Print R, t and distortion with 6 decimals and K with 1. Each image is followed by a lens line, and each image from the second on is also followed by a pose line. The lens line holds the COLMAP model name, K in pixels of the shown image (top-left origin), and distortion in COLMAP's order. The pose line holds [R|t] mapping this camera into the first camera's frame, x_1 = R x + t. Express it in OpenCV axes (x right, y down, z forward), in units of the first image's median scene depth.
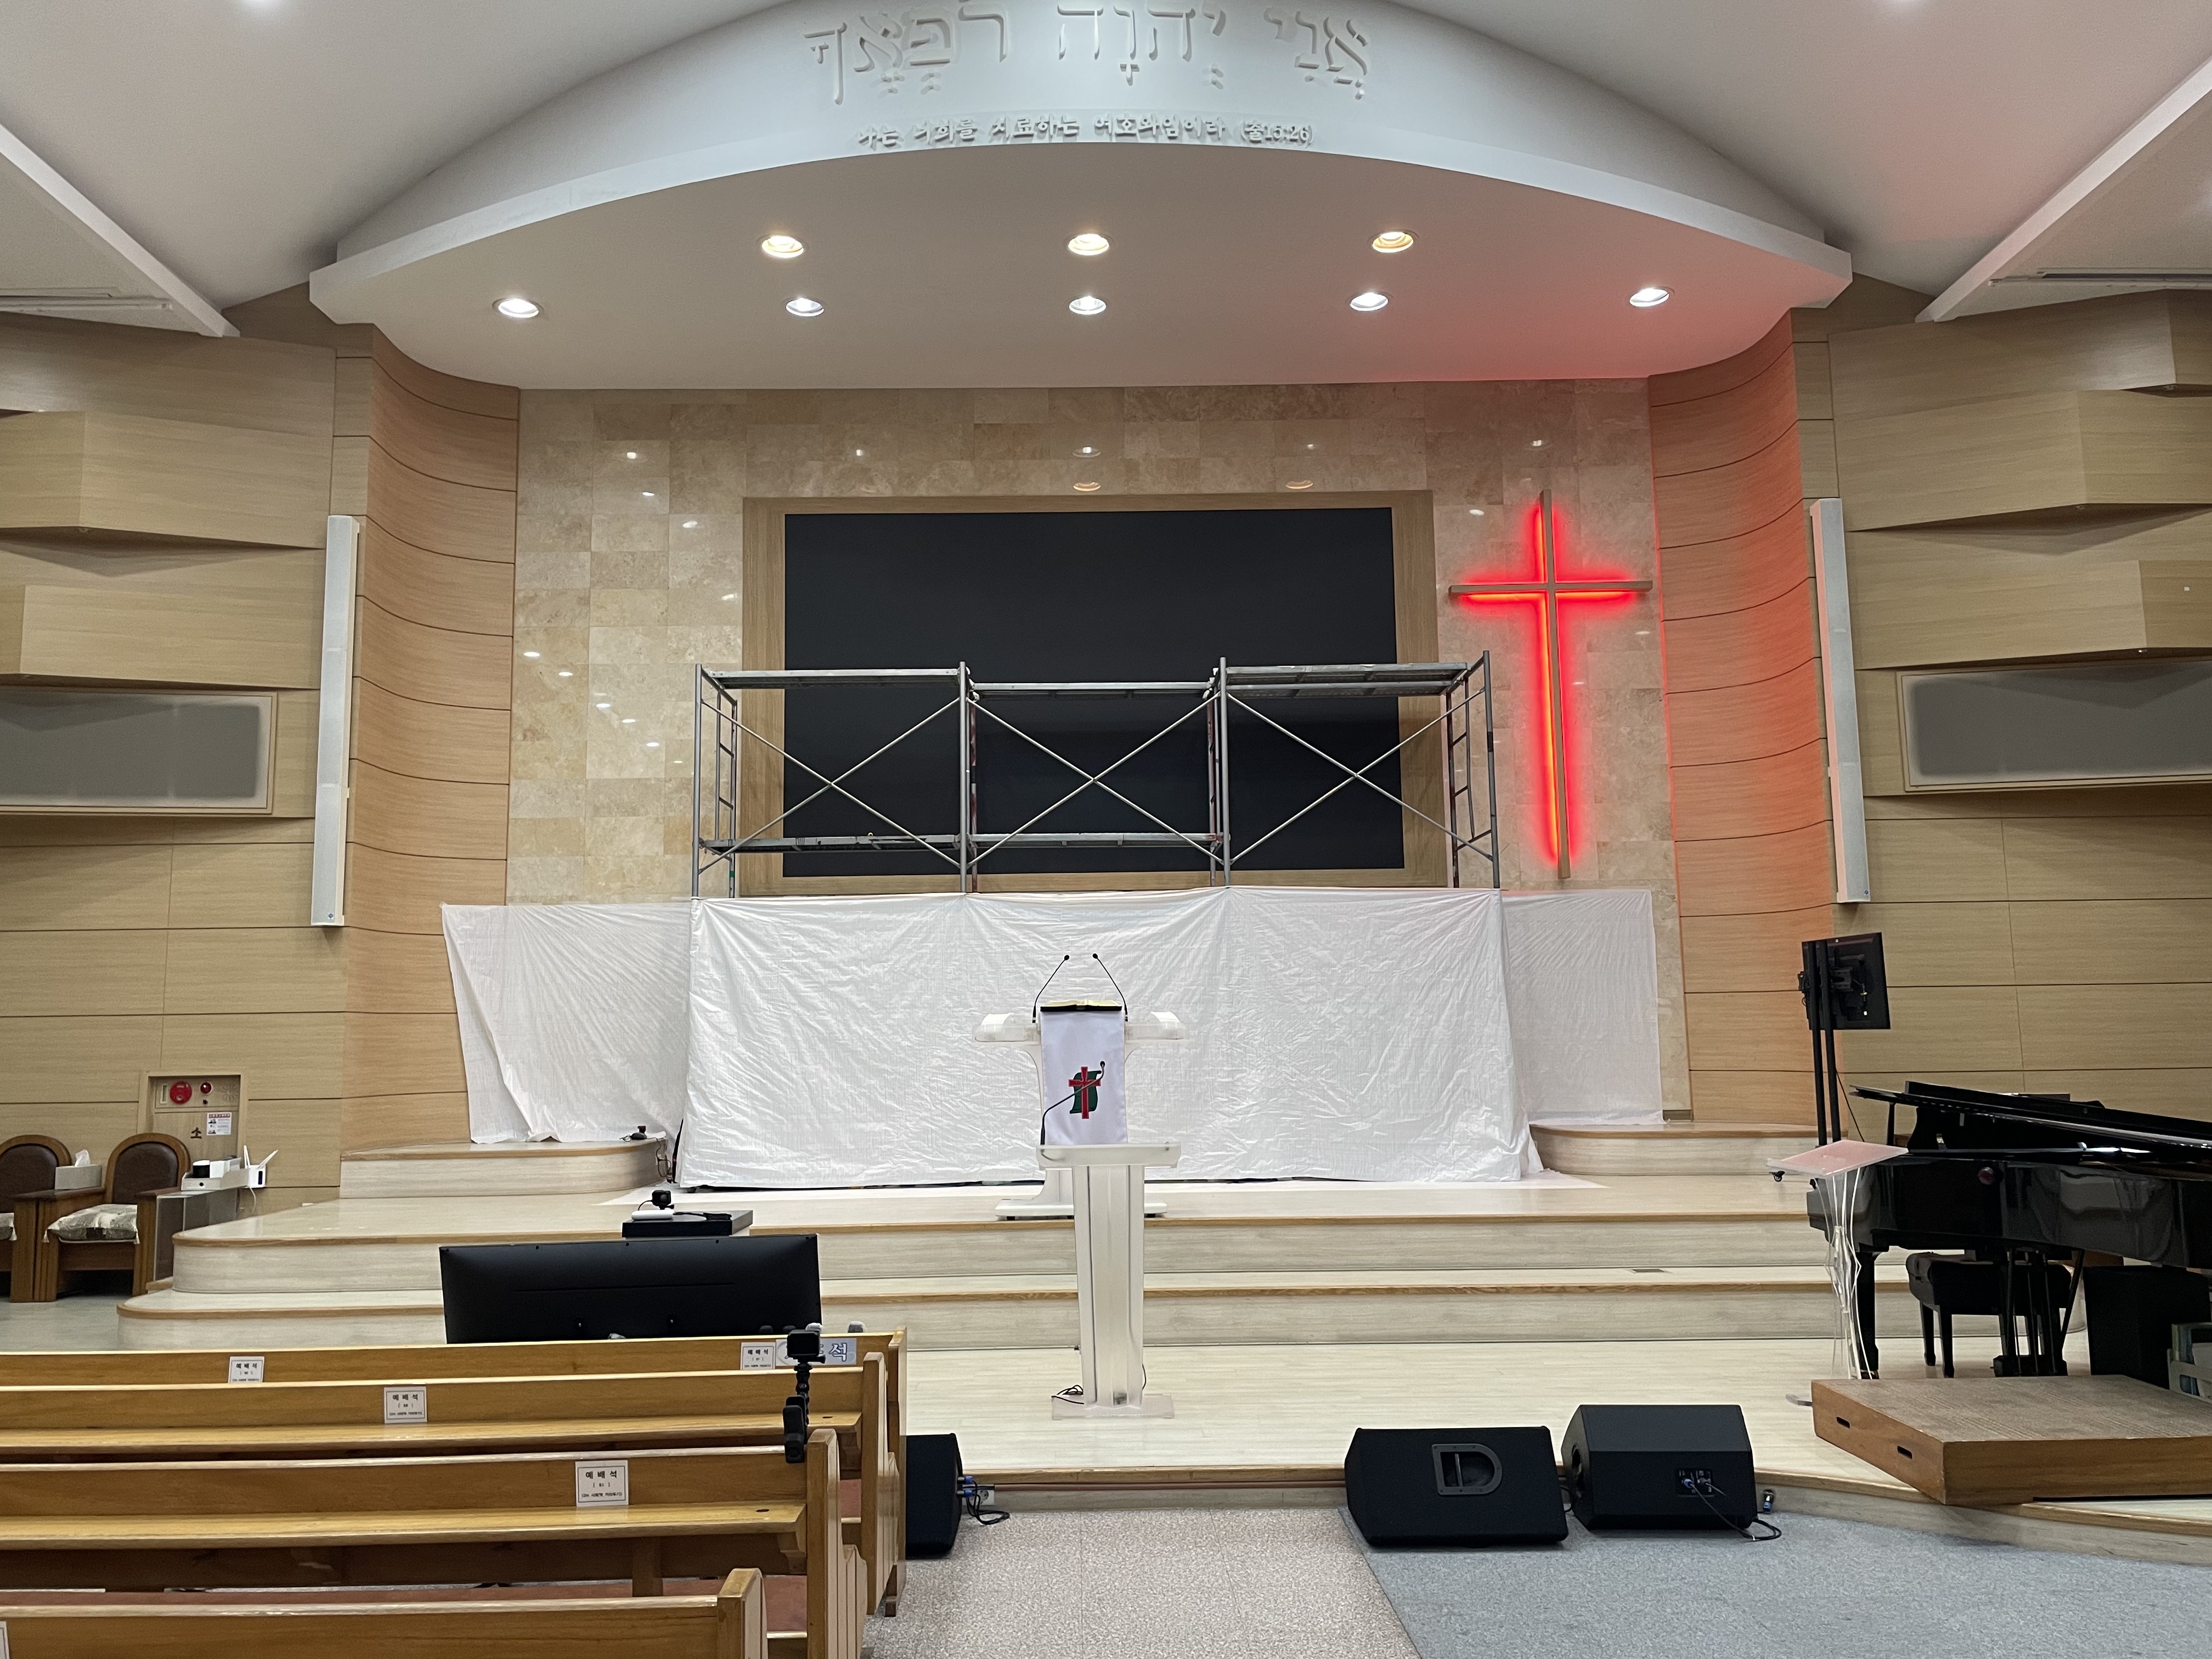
lens RADIAL K [[1687.3, 0, 1112.0], [0, 1687.3, 835.2], [0, 0, 1]] dist [0.031847, 0.003242]
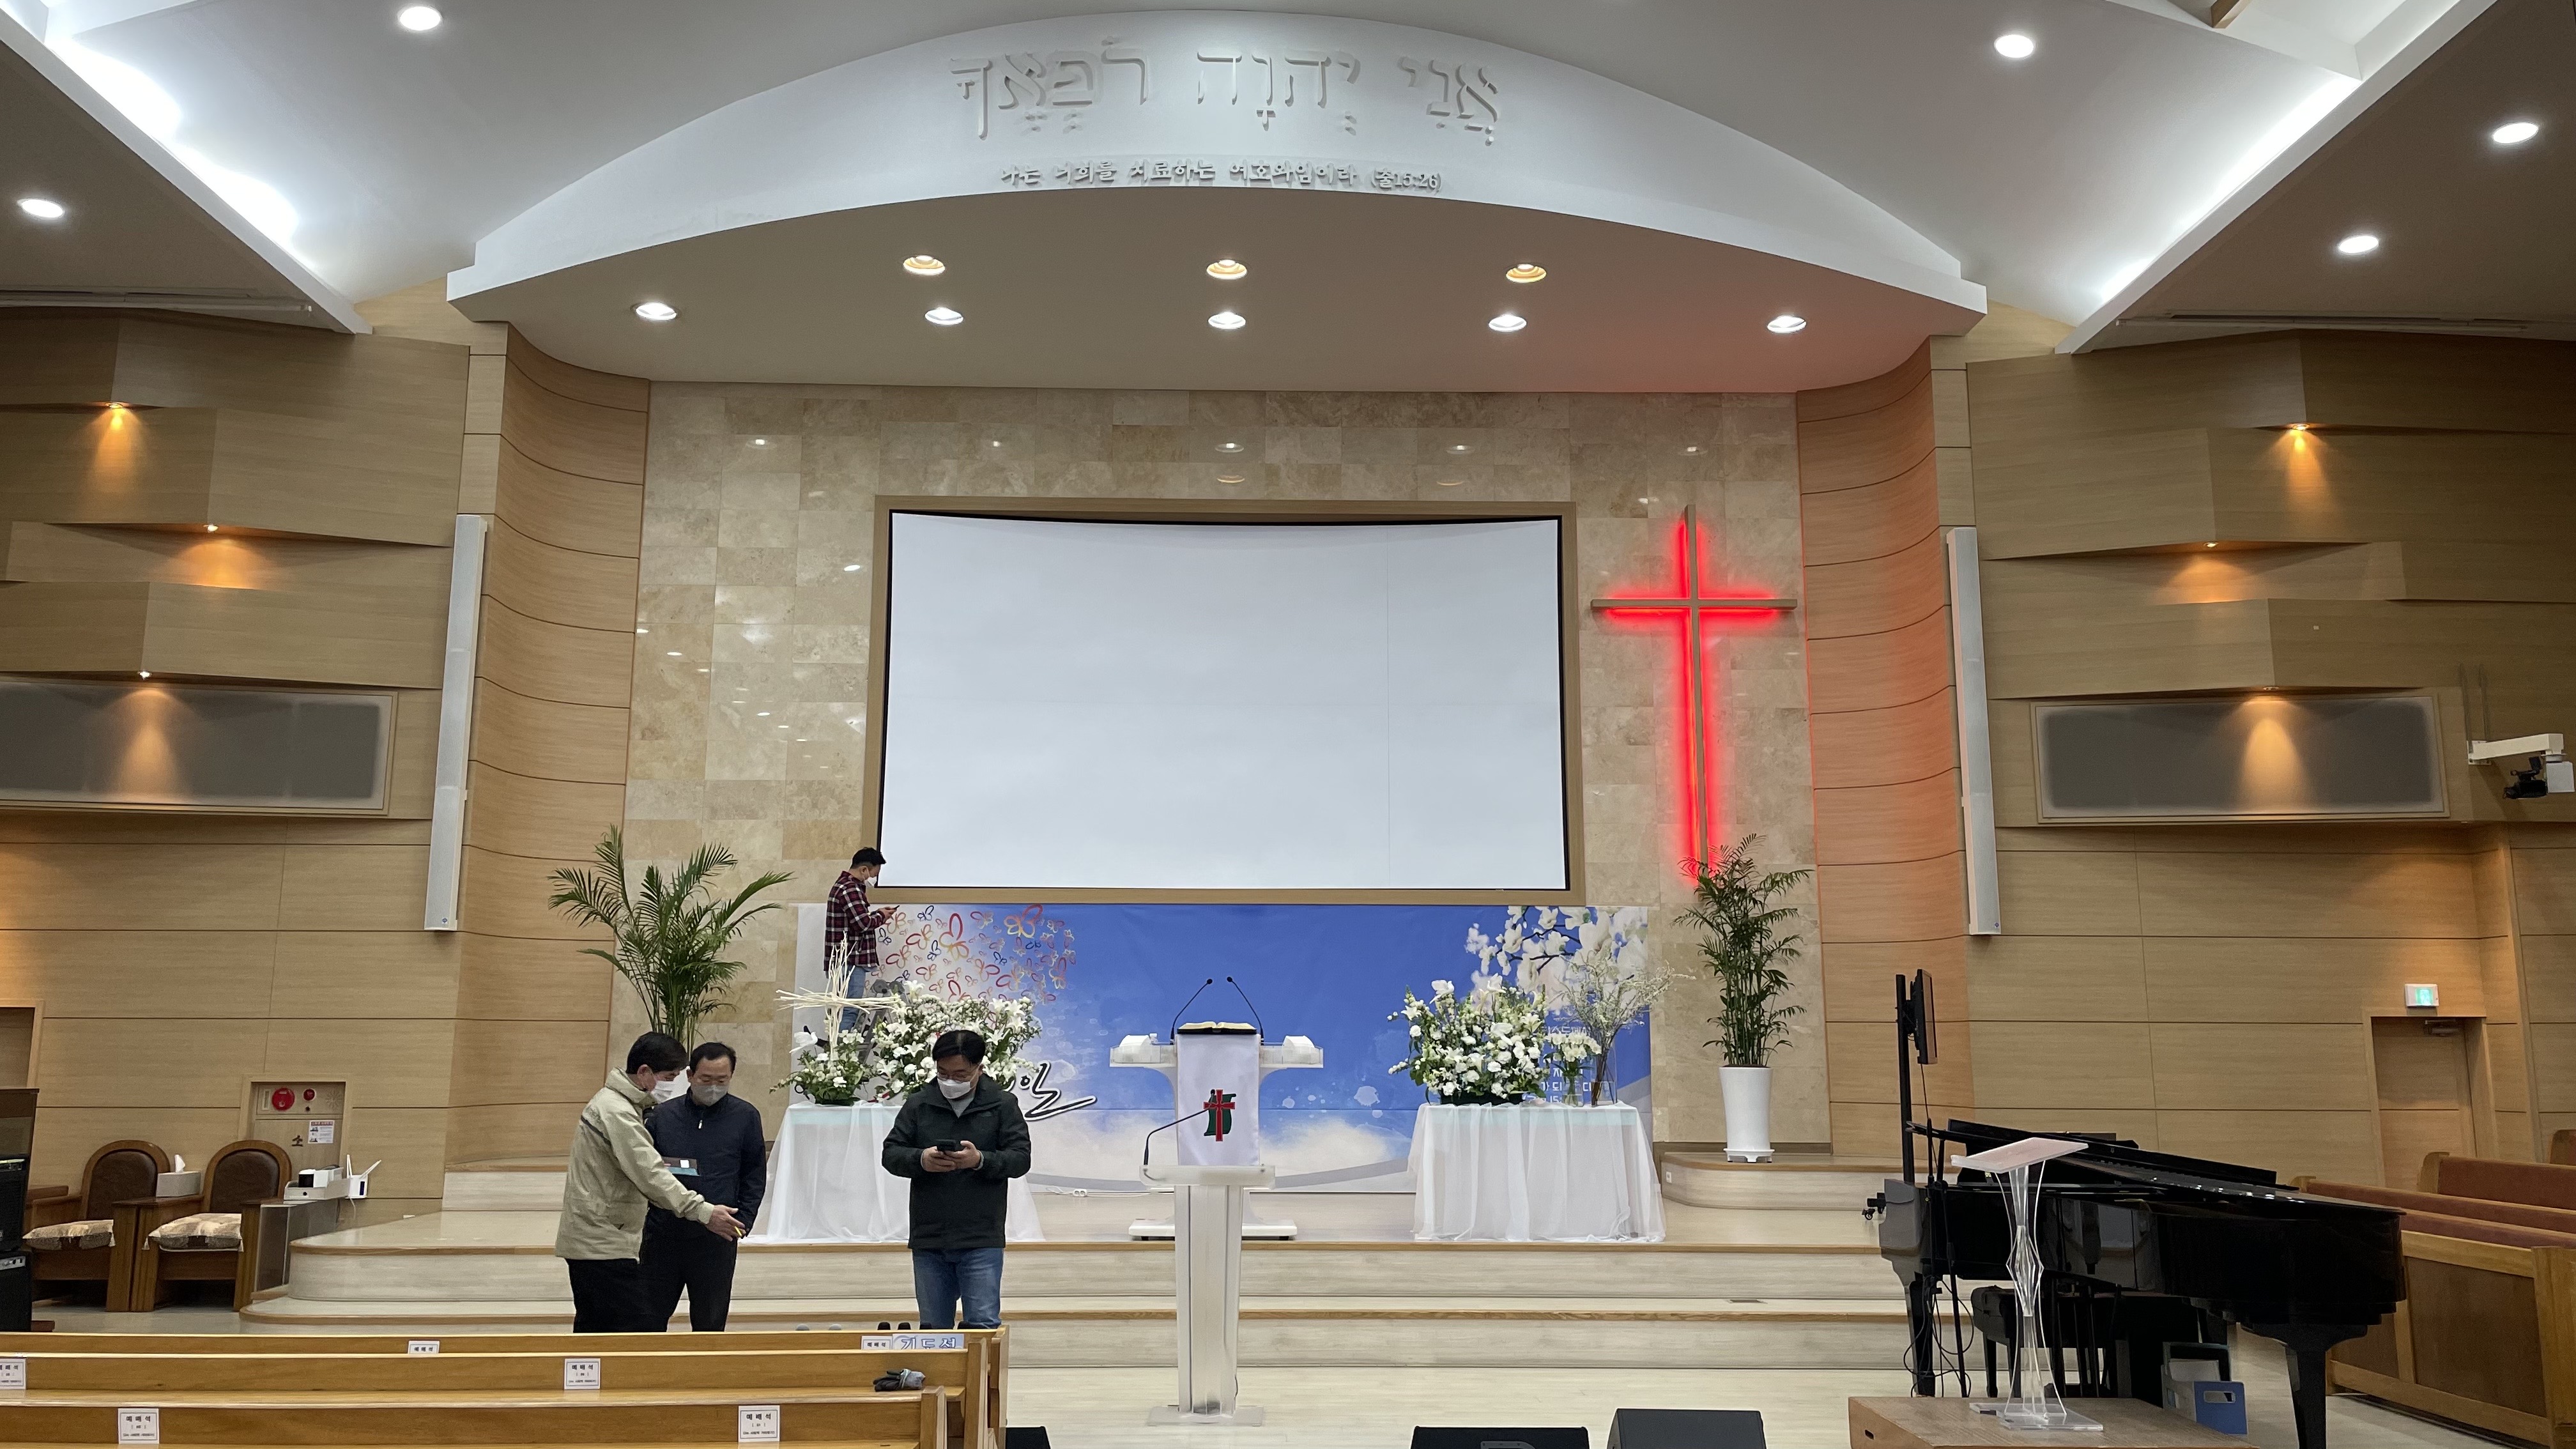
lens RADIAL K [[1880.7, 0, 1288.0], [0, 1880.7, 724.5], [0, 0, 1]] dist [0.044329, -0.007499]
pose [[0.999761, 0.019806, 0.009219, 0.016430], [-0.019304, 0.998481, -0.051612, -0.017217], [-0.010227, 0.051422, 0.998625, -0.102851]]
